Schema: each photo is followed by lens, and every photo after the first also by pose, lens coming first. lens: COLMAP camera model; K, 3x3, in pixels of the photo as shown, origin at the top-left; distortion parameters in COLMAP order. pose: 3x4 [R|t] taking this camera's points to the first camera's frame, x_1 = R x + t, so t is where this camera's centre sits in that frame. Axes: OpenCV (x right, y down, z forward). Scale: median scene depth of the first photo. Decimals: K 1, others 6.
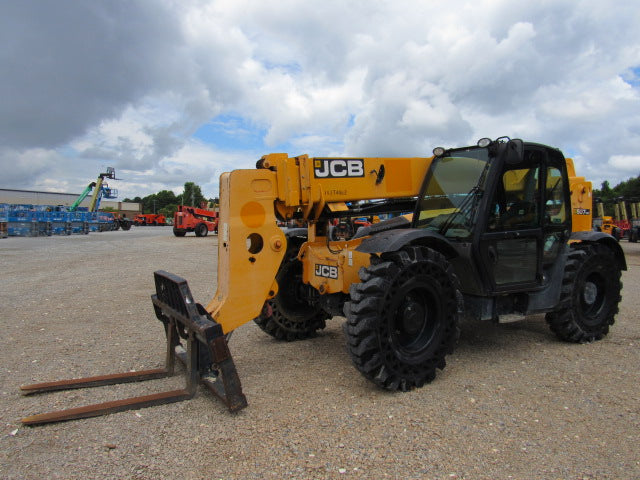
lens RADIAL K [[450.9, 0, 320.0], [0, 450.9, 240.0], [0, 0, 1]] dist [-0.034649, 0.000971]
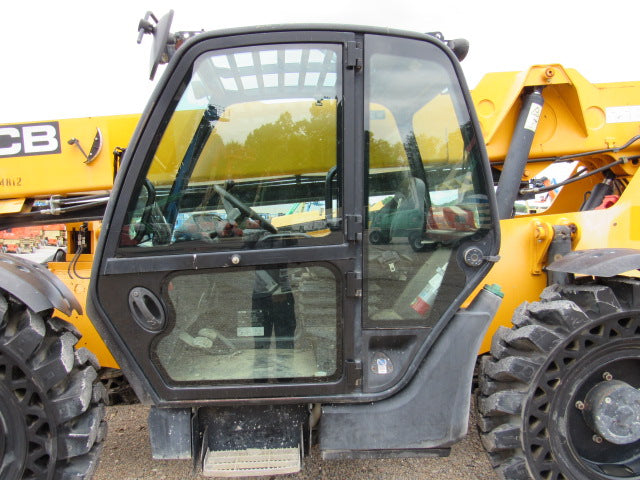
lens RADIAL K [[461.3, 0, 322.7], [0, 461.3, 240.3], [0, 0, 1]] dist [-0.028589, 0.008774]
pose [[0.884795, 0.001719, -0.465978, 0.688935], [-0.006044, 0.999951, -0.007787, -0.027372], [0.465942, 0.009706, 0.884762, 0.666650]]
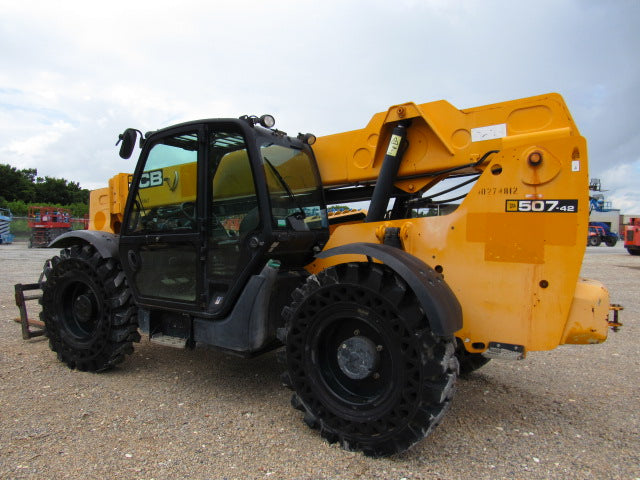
lens RADIAL K [[461.3, 0, 322.7], [0, 461.3, 240.3], [0, 0, 1]] dist [-0.028589, 0.008774]
pose [[0.463664, 0.020483, -0.885774, 1.321987], [-0.050360, 0.998726, -0.003266, -0.022786], [0.884579, 0.046122, 0.464104, 0.862237]]
